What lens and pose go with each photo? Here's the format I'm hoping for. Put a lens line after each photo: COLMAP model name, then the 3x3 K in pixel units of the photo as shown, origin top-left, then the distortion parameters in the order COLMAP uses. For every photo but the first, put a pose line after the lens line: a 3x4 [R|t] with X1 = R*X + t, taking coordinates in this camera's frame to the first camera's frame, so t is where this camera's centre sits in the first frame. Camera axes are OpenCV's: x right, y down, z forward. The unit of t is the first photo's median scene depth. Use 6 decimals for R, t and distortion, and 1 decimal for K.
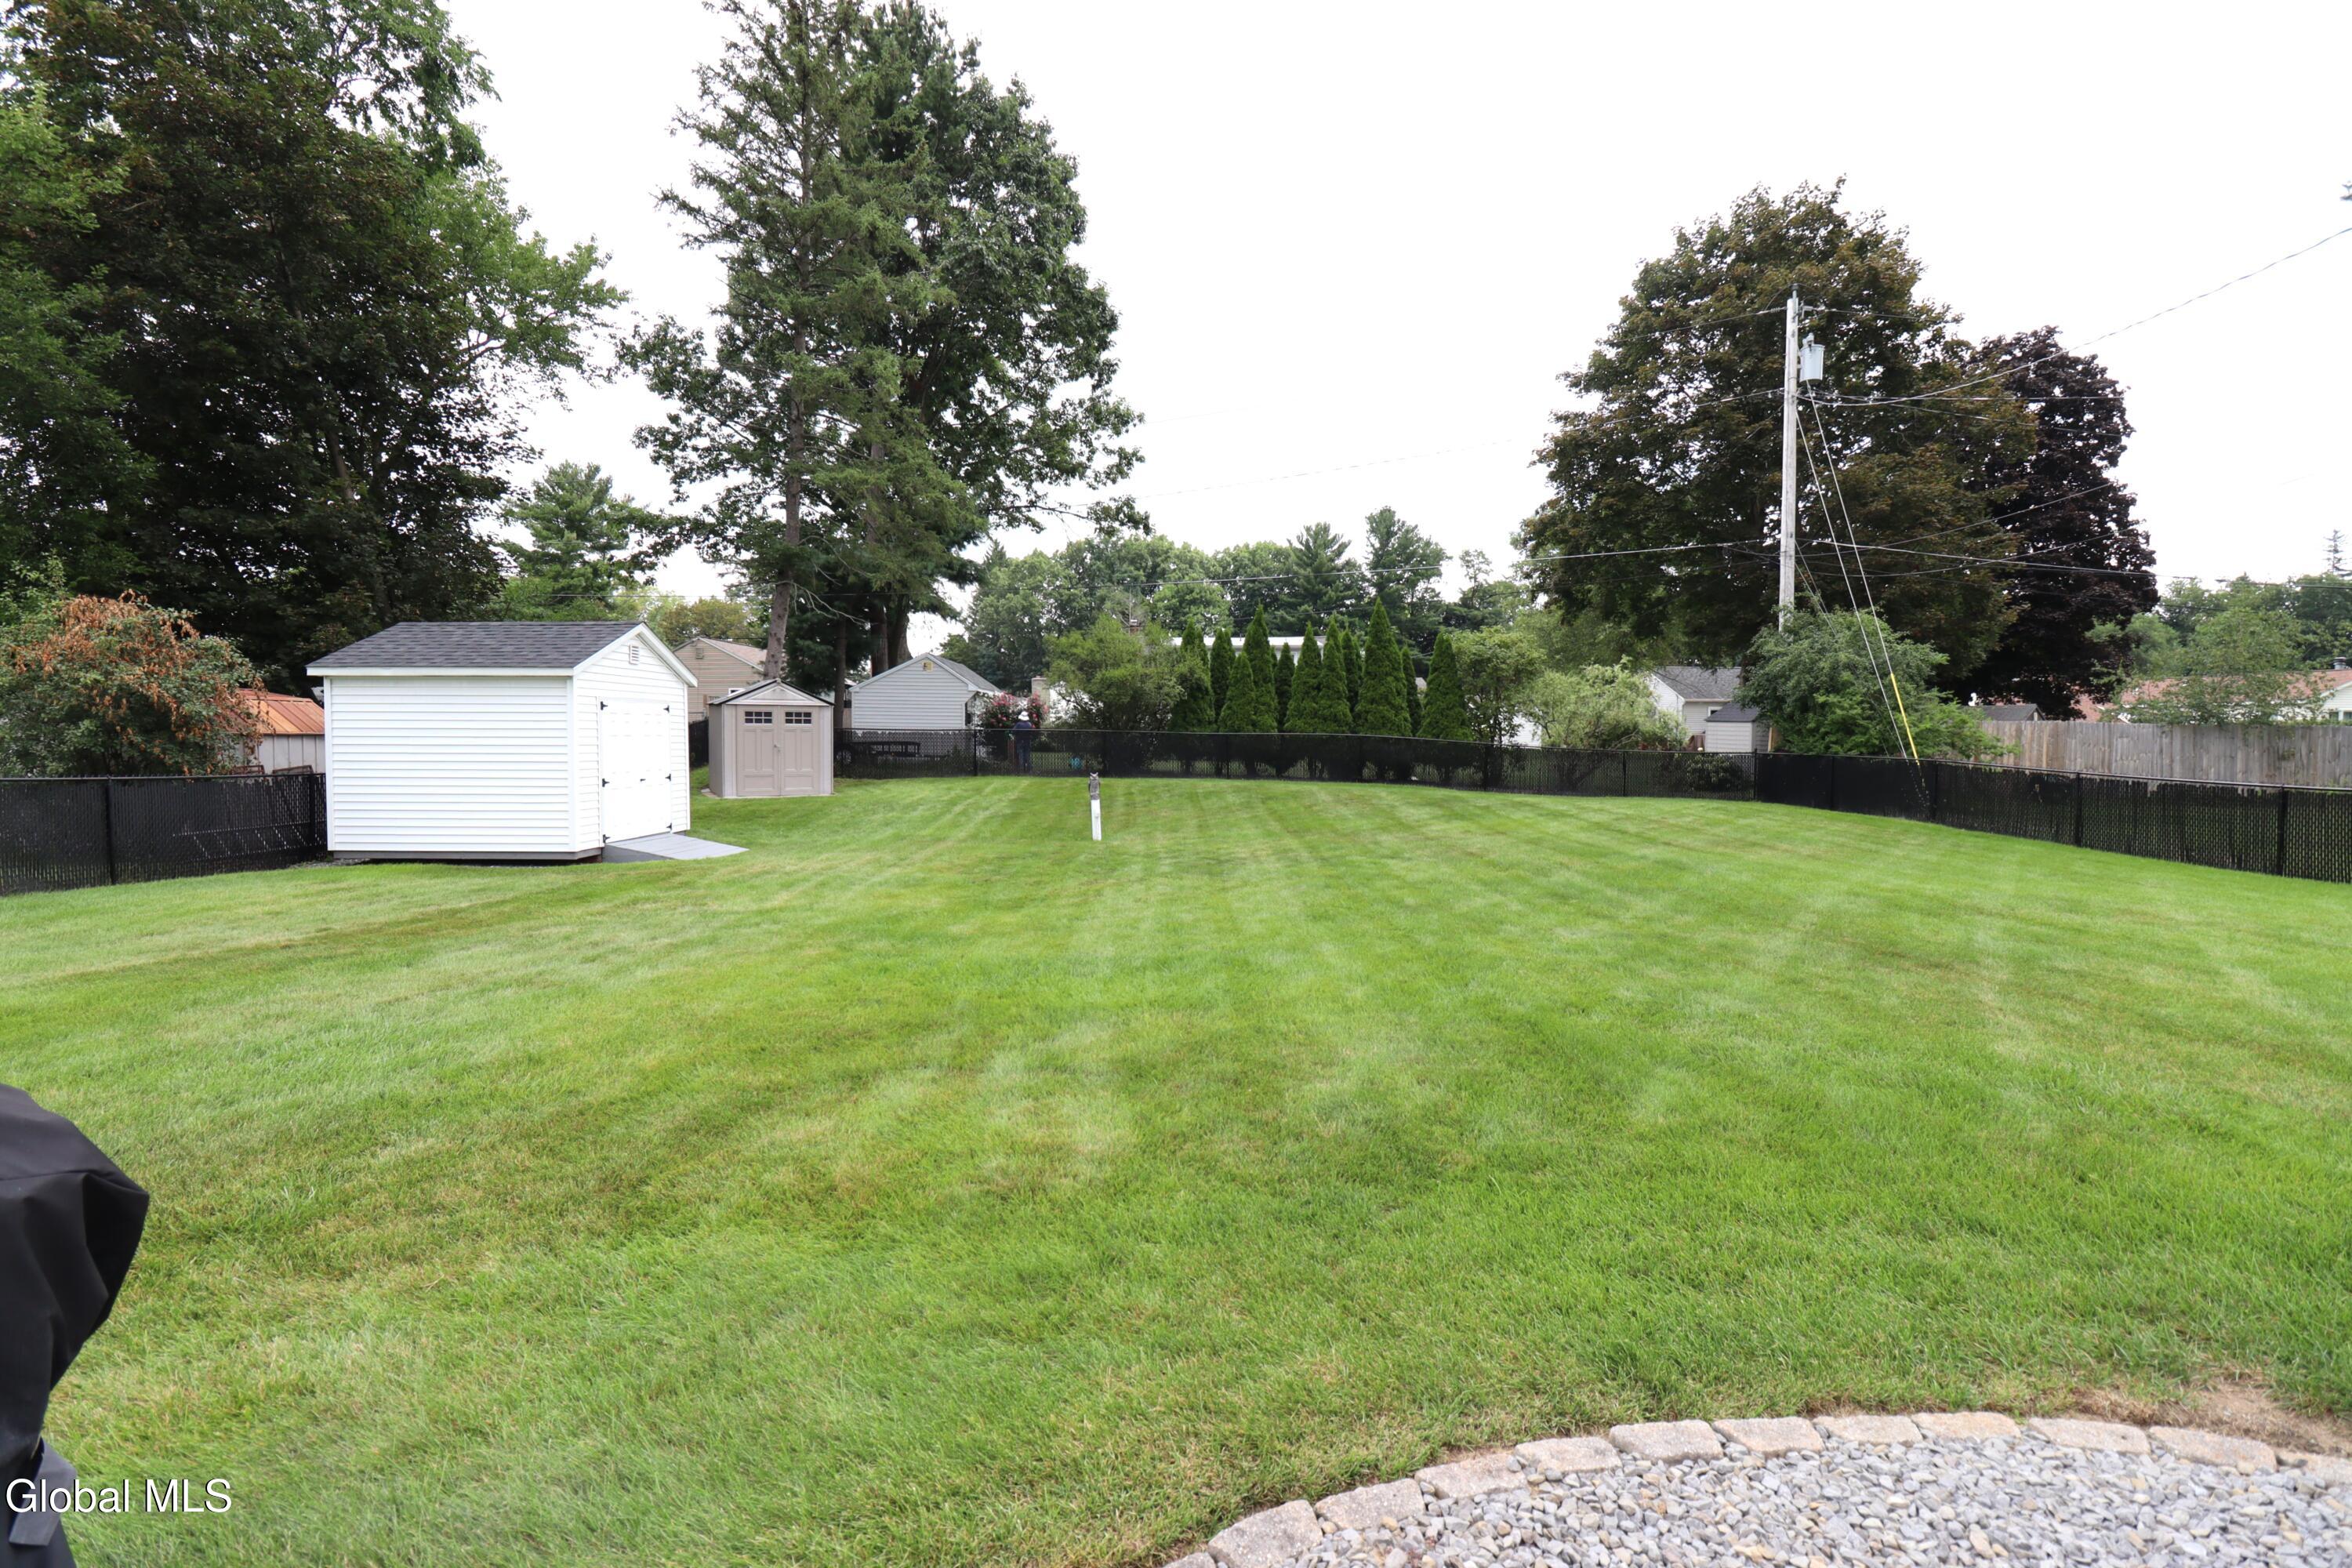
lens RADIAL K [[1090.1, 0, 1172.5], [0, 1090.1, 774.2], [0, 0, 1]] dist [0.001742, -0.013966]
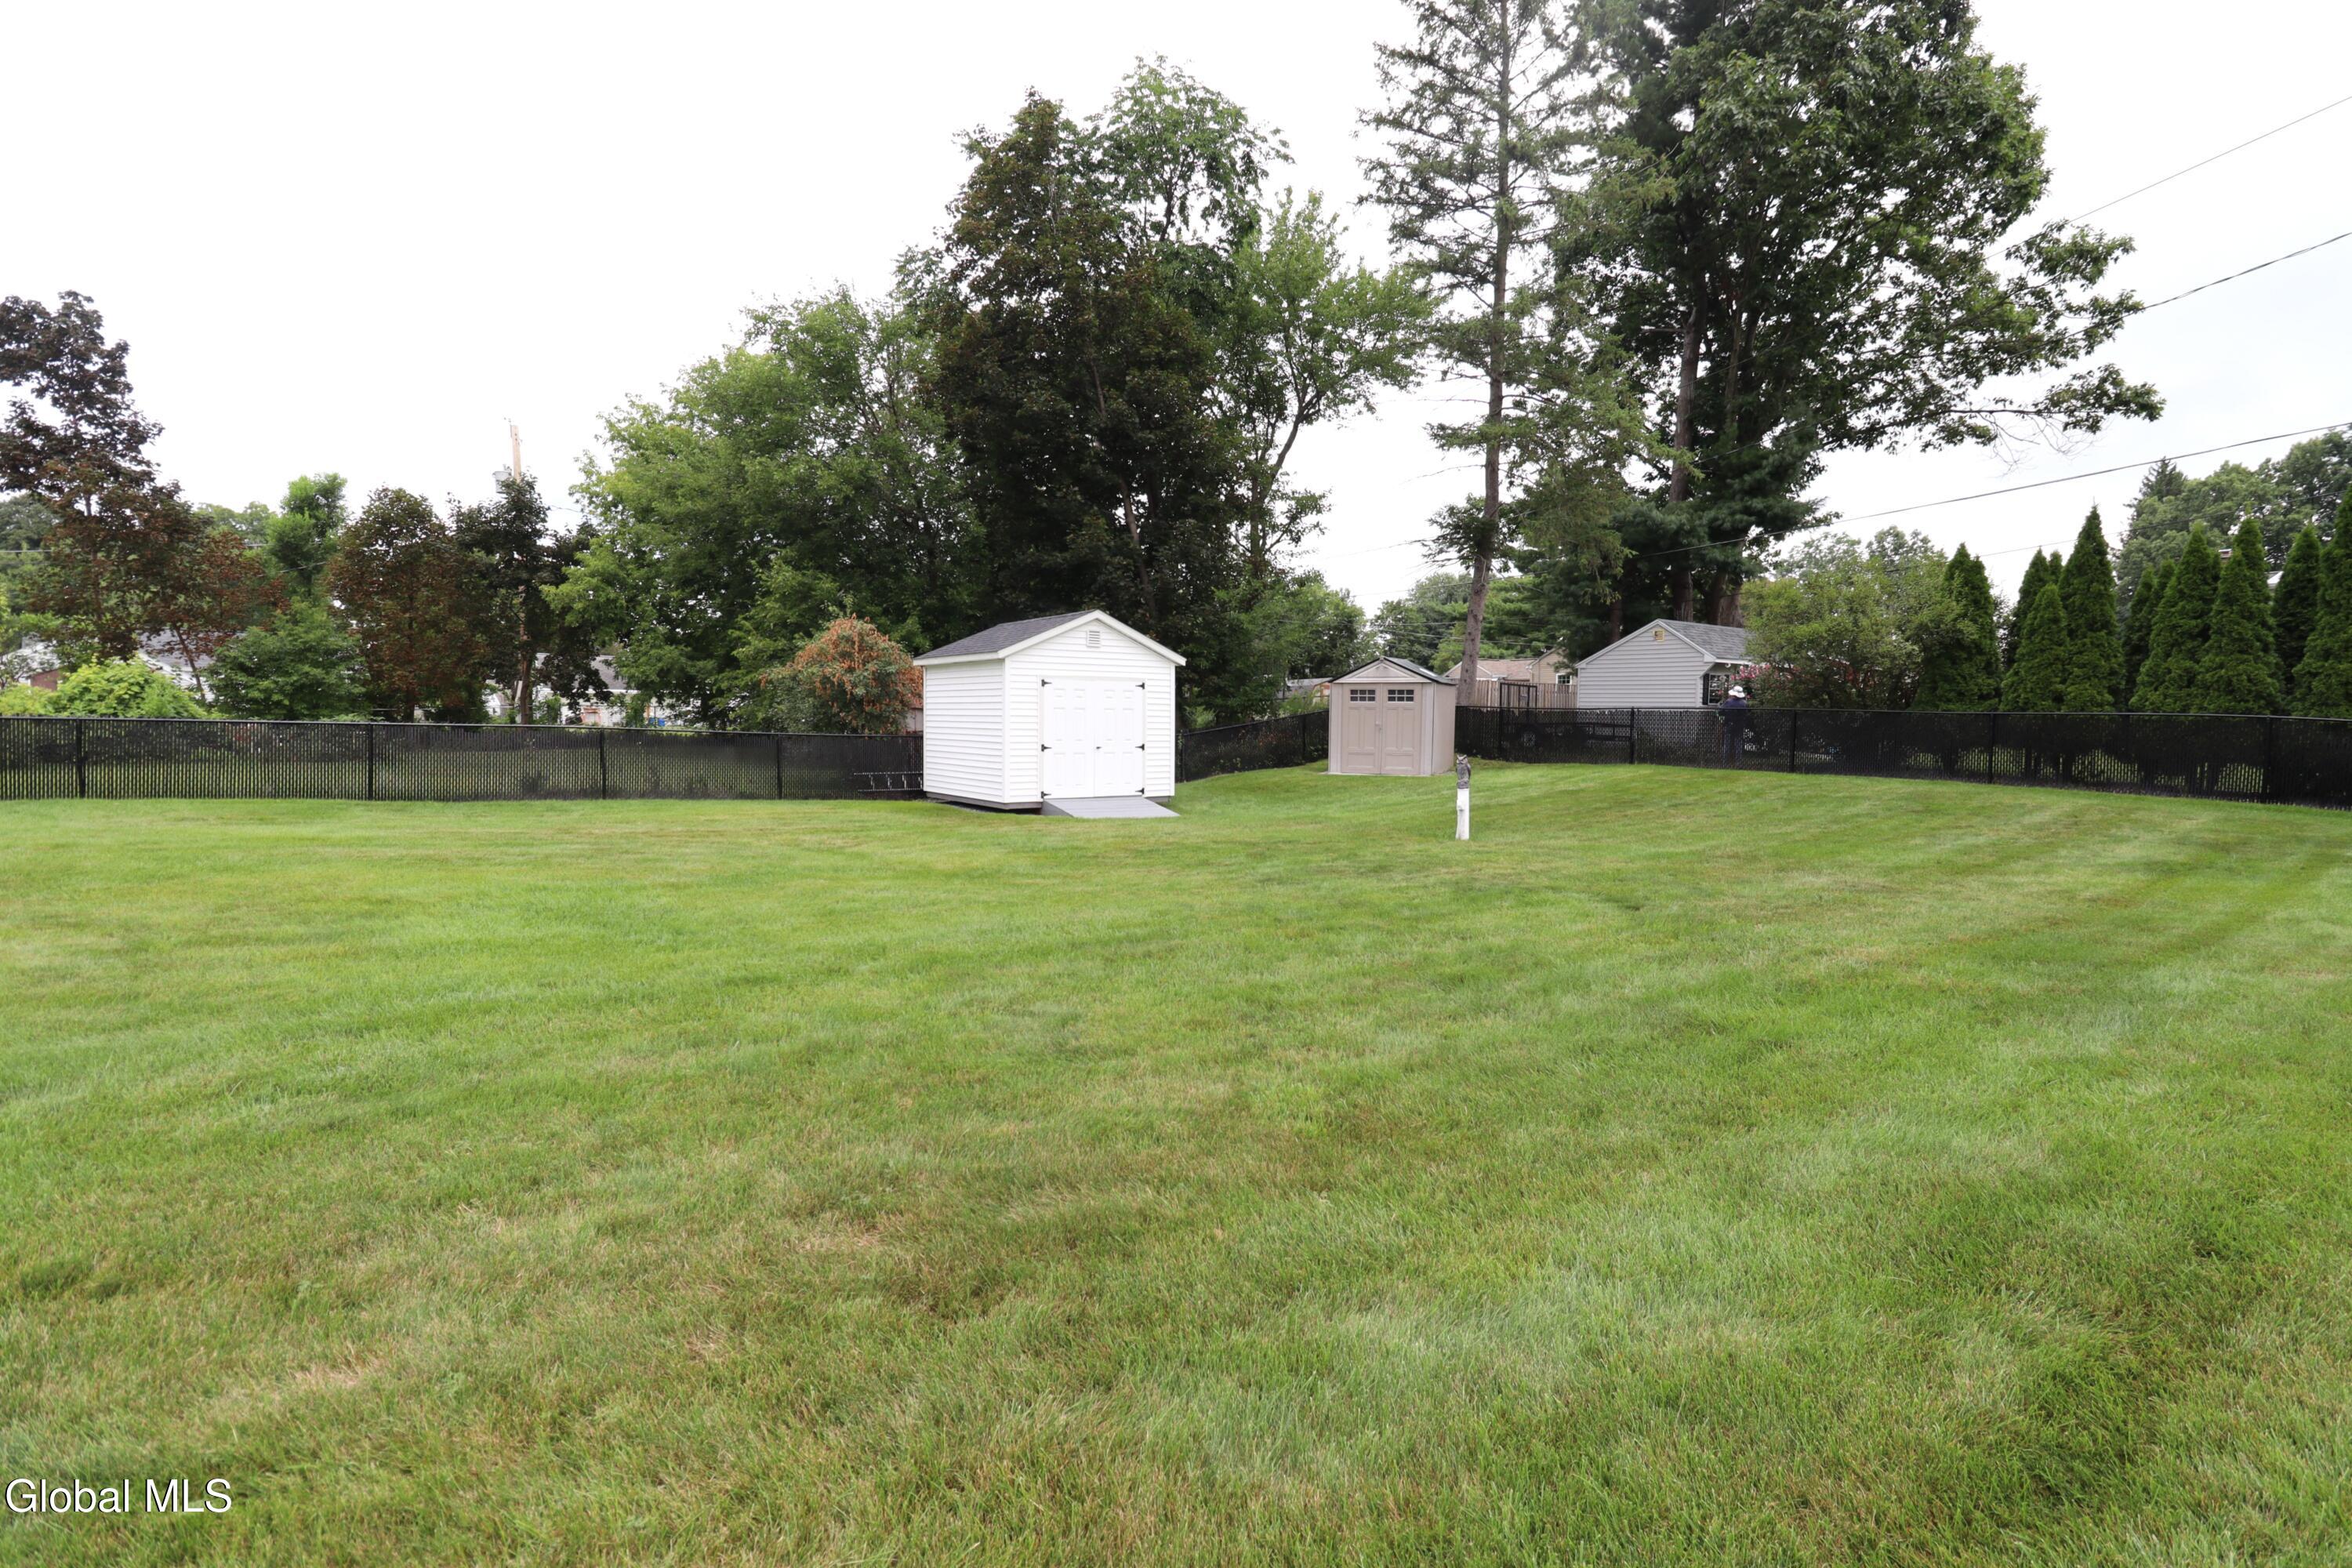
lens RADIAL K [[1098.9, 0, 1178.4], [0, 1098.9, 782.0], [0, 0, 1]] dist [-0.000281, -0.016376]
pose [[0.584037, 0.050297, -0.810167, 0.326930], [-0.036901, 0.998692, 0.035400, -0.001752], [0.810888, 0.009221, 0.585129, 0.255980]]
